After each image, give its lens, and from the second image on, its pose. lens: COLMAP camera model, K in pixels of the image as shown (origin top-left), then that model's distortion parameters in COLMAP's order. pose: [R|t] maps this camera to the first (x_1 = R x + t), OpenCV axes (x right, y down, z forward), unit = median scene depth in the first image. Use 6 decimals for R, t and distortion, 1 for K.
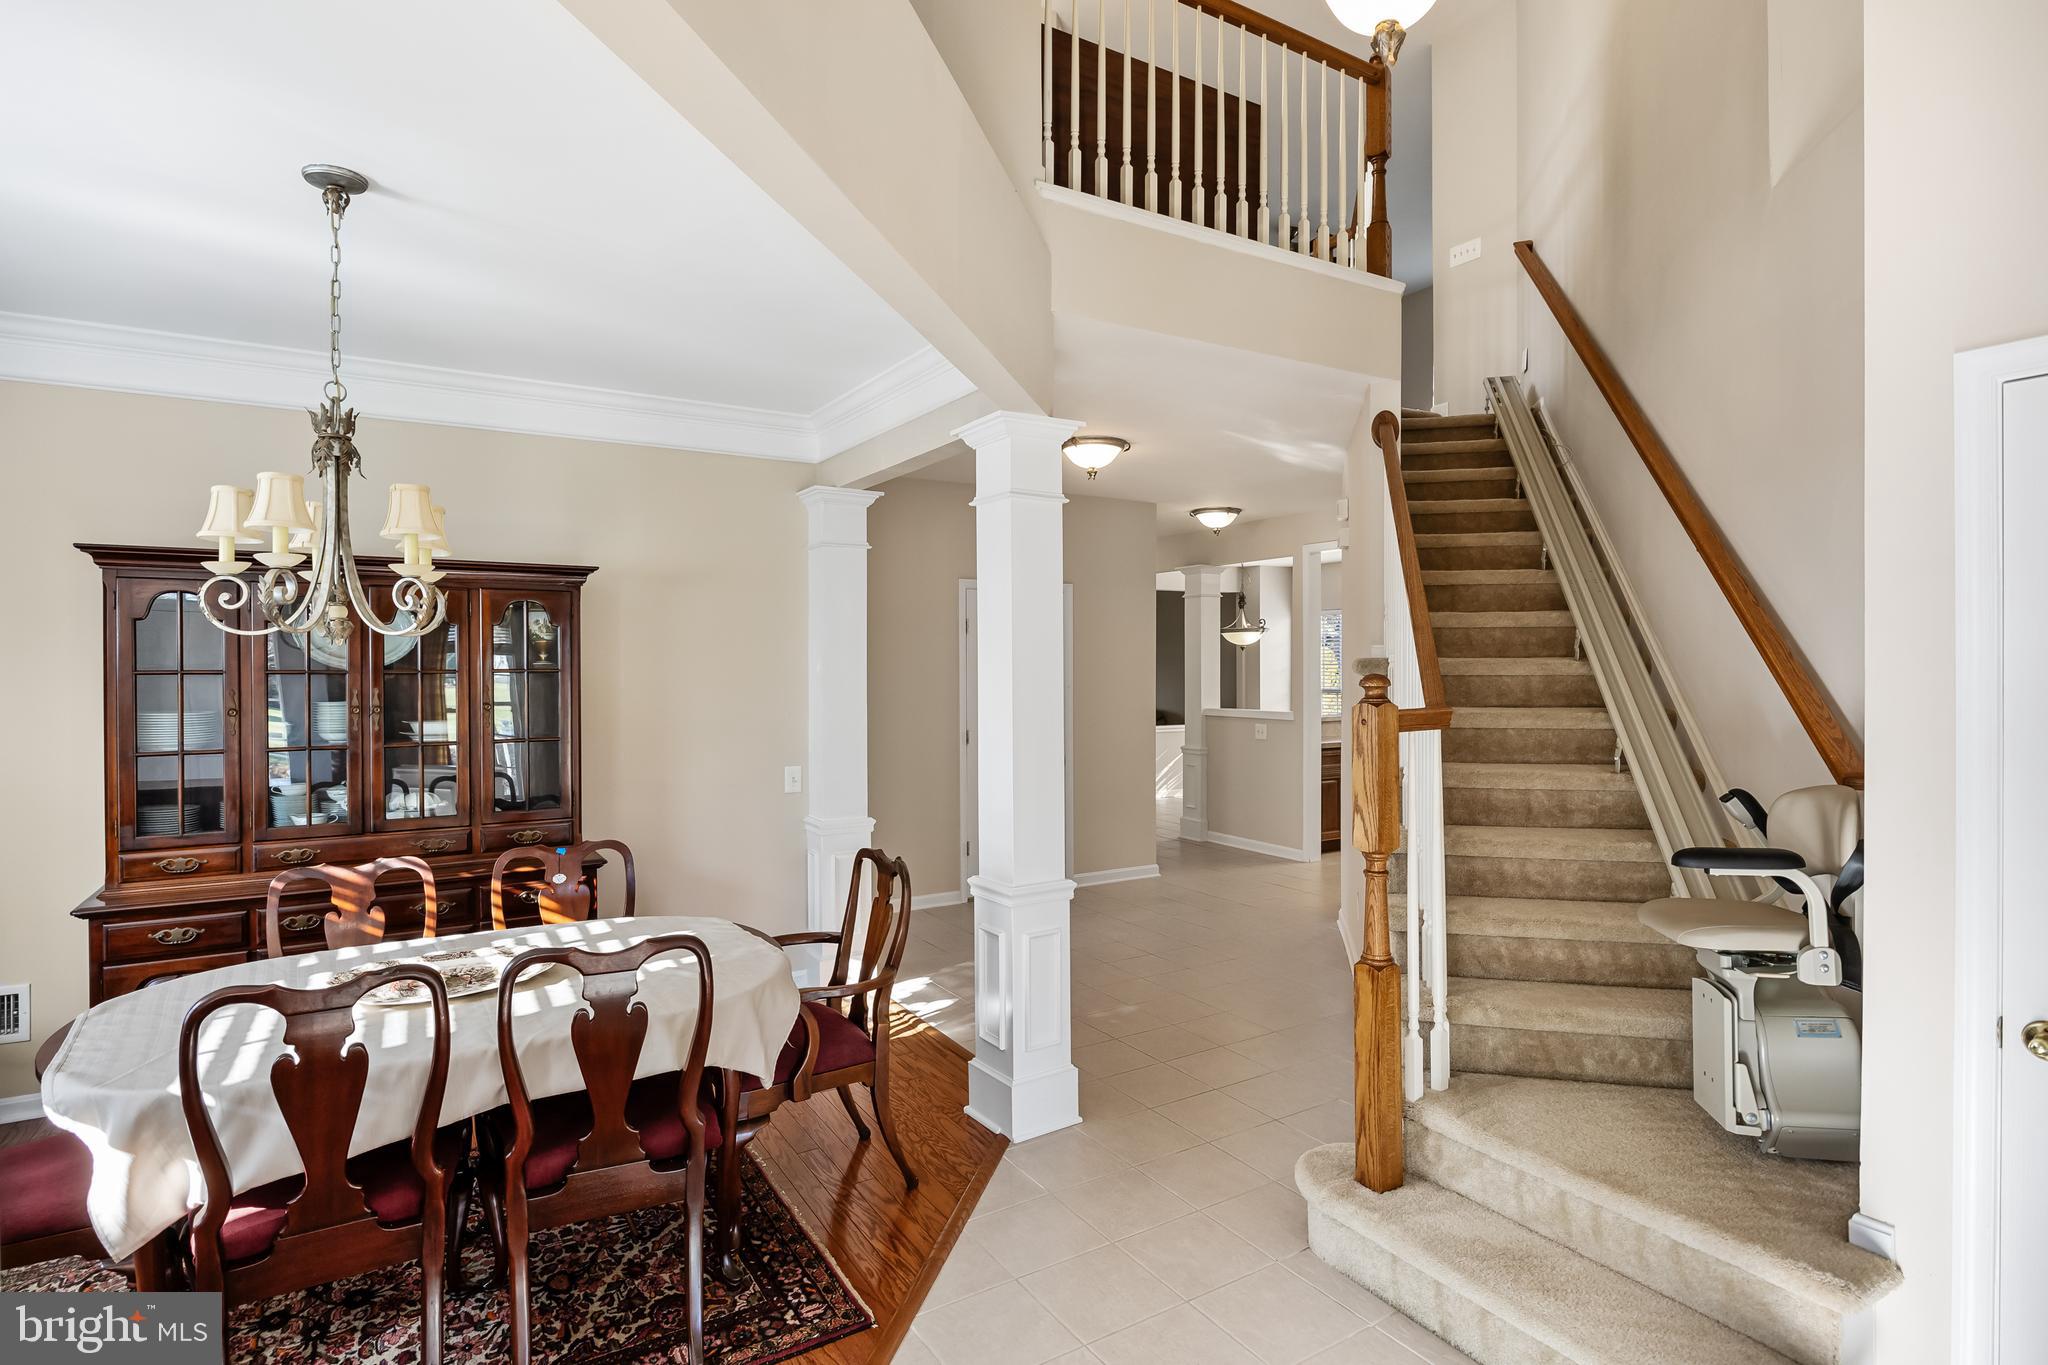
lens RADIAL K [[1023.7, 0, 1029.6], [0, 1023.7, 655.9], [0, 0, 1]] dist [-0.012358, 0.001064]
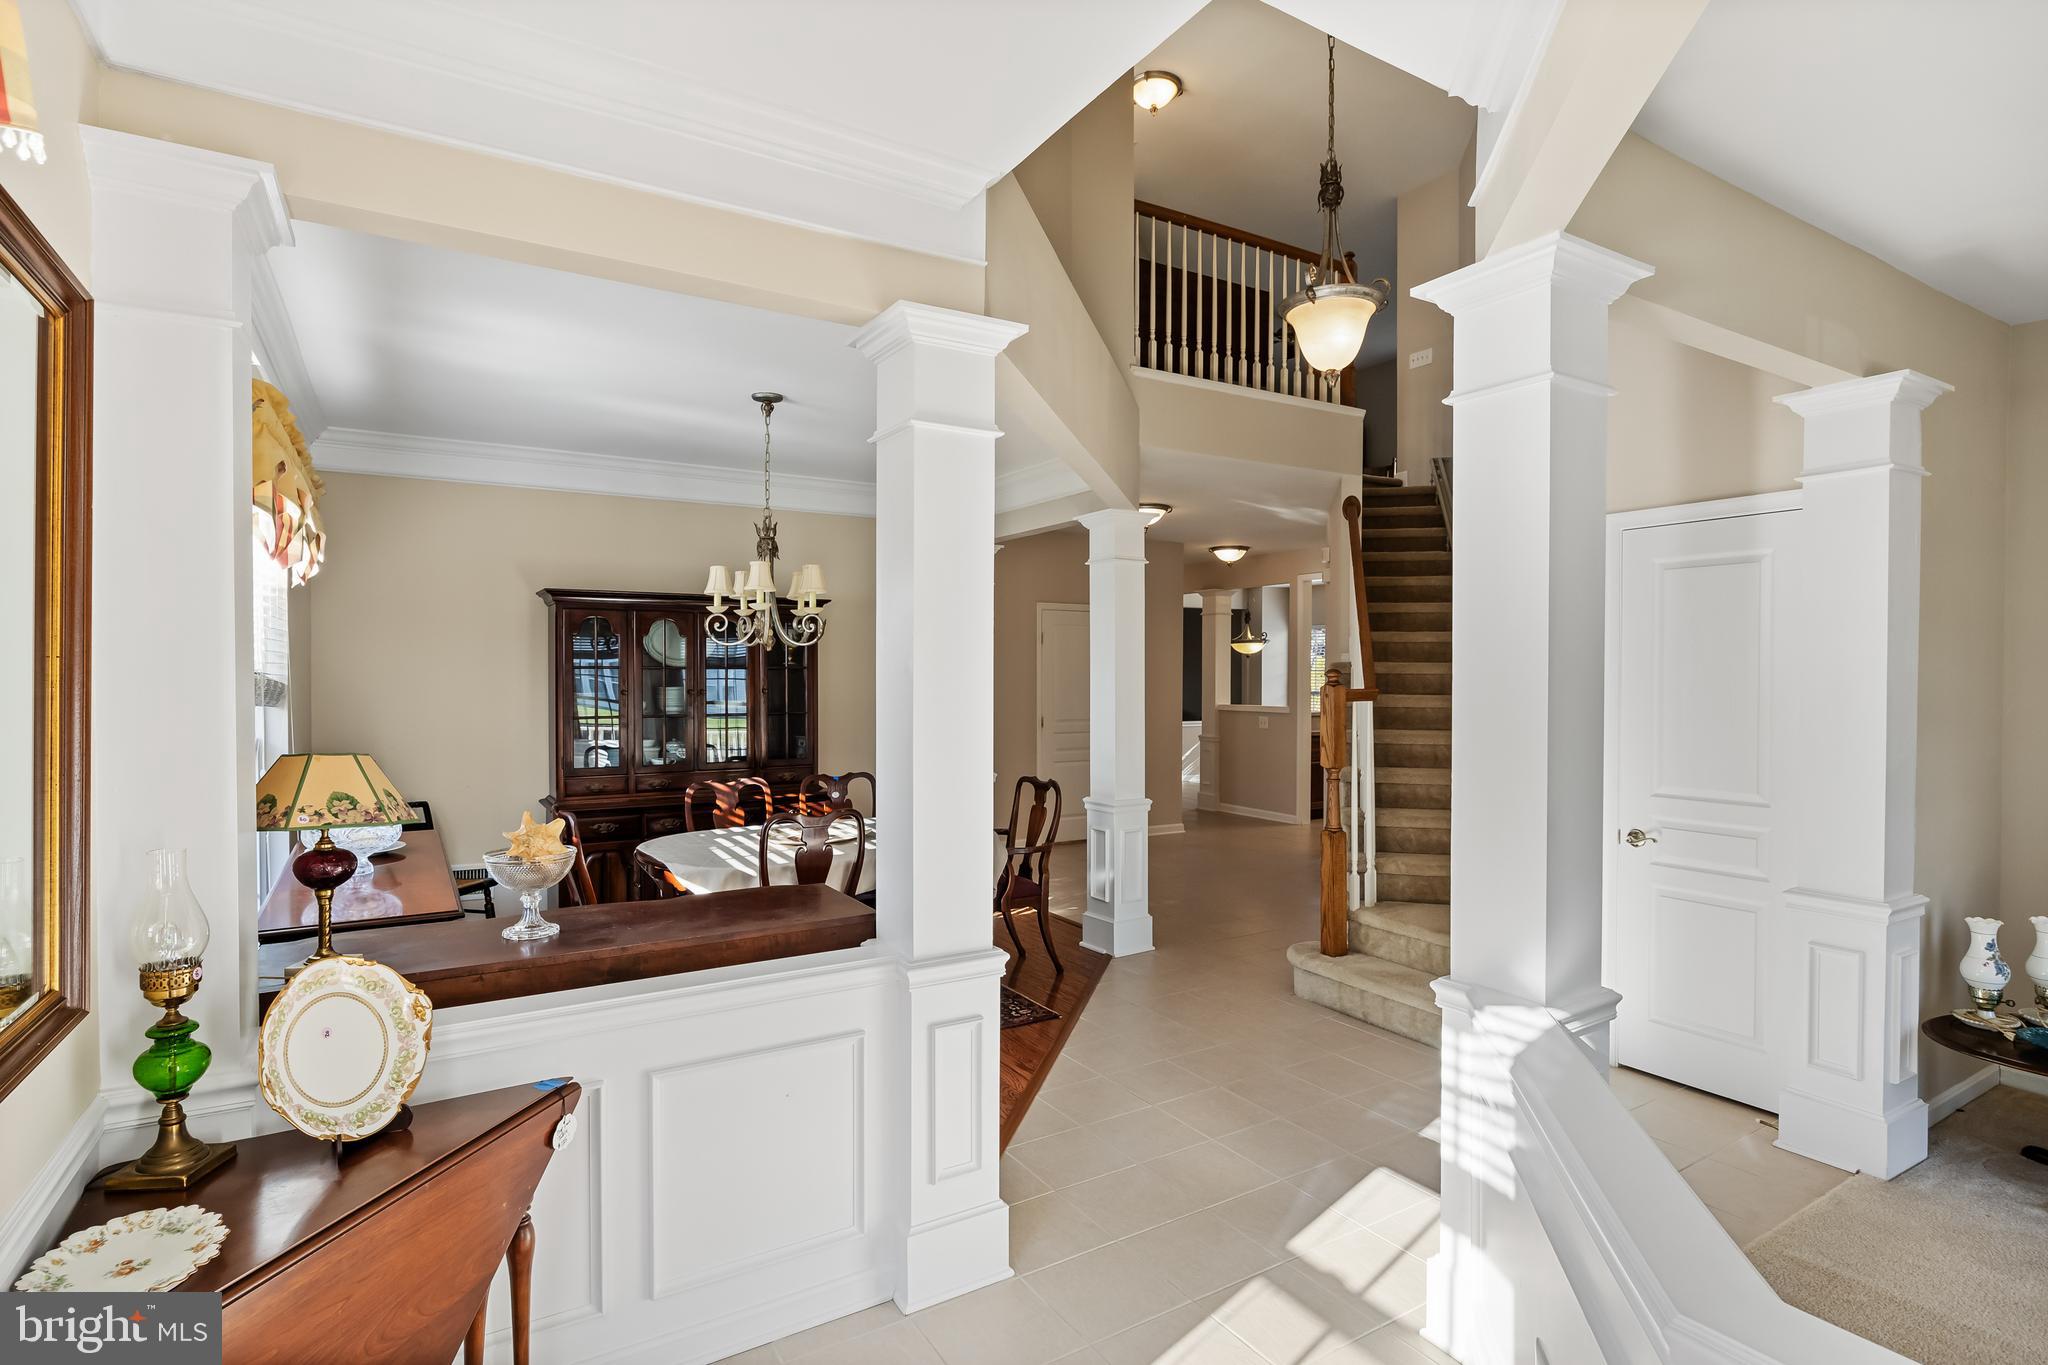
lens RADIAL K [[1016.6, 0, 1018.4], [0, 1016.6, 671.5], [0, 0, 1]] dist [-0.017901, -0.000074]
pose [[0.999933, 0.004112, -0.010820, -0.152493], [-0.004039, 0.999969, 0.006754, 0.009407], [0.010847, -0.006710, 0.999919, -0.616686]]
